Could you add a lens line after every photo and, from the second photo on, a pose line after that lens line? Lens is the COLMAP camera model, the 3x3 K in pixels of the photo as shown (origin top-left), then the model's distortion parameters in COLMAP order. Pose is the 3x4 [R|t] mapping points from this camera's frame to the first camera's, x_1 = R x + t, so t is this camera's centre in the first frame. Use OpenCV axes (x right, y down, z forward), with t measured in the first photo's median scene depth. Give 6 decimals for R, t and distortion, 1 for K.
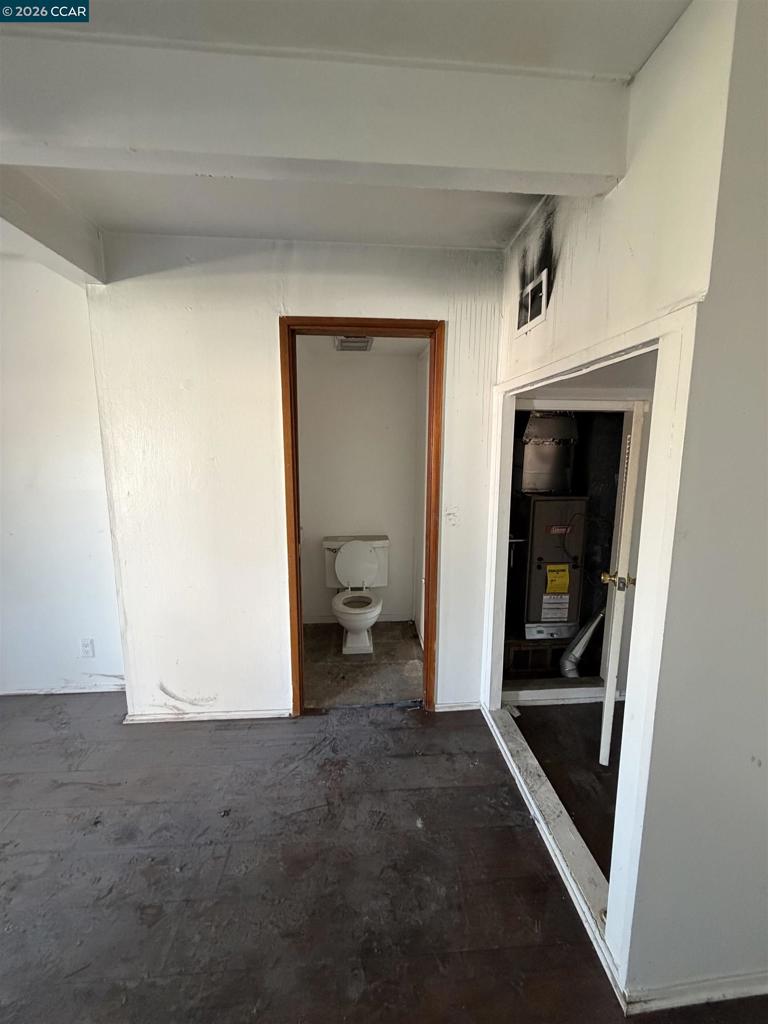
lens RADIAL K [[409.4, 0, 385.1], [0, 409.4, 506.3], [0, 0, 1]] dist [0.002549, -0.000105]
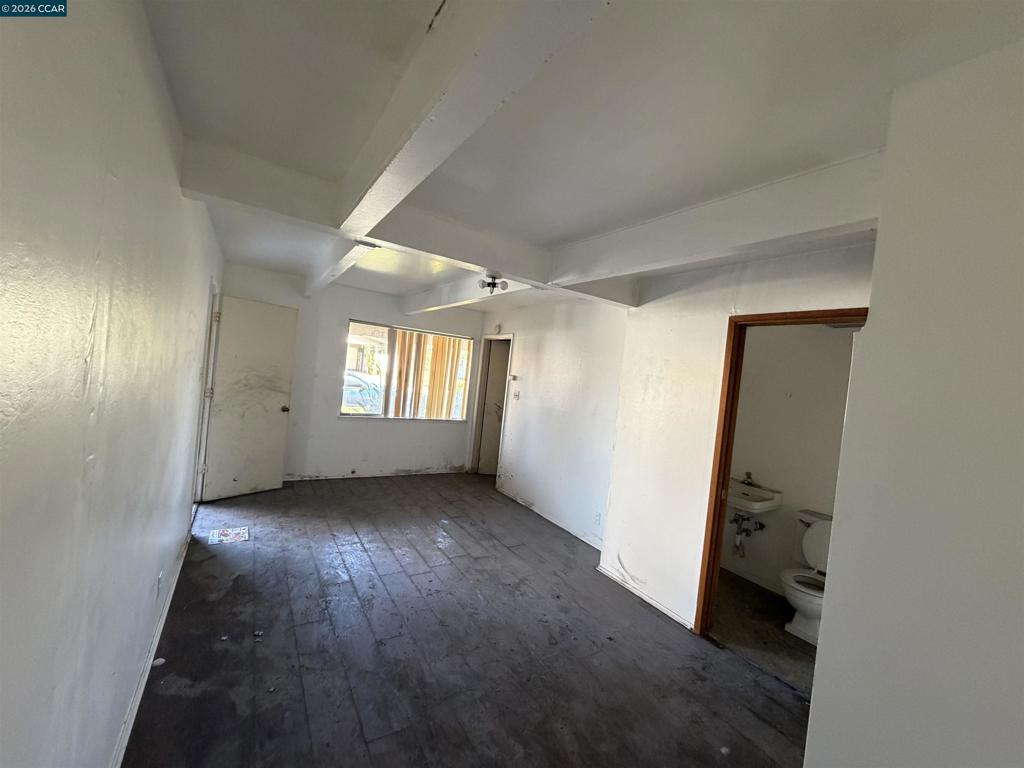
lens RADIAL K [[409.4, 0, 510.9], [0, 409.4, 382.0], [0, 0, 1]] dist [0.002549, -0.000105]
pose [[0.478449, 0.065728, -0.875652, 0.600097], [-0.228914, 0.972051, -0.052113, -0.014136], [0.847753, 0.225382, 0.480123, -0.221616]]
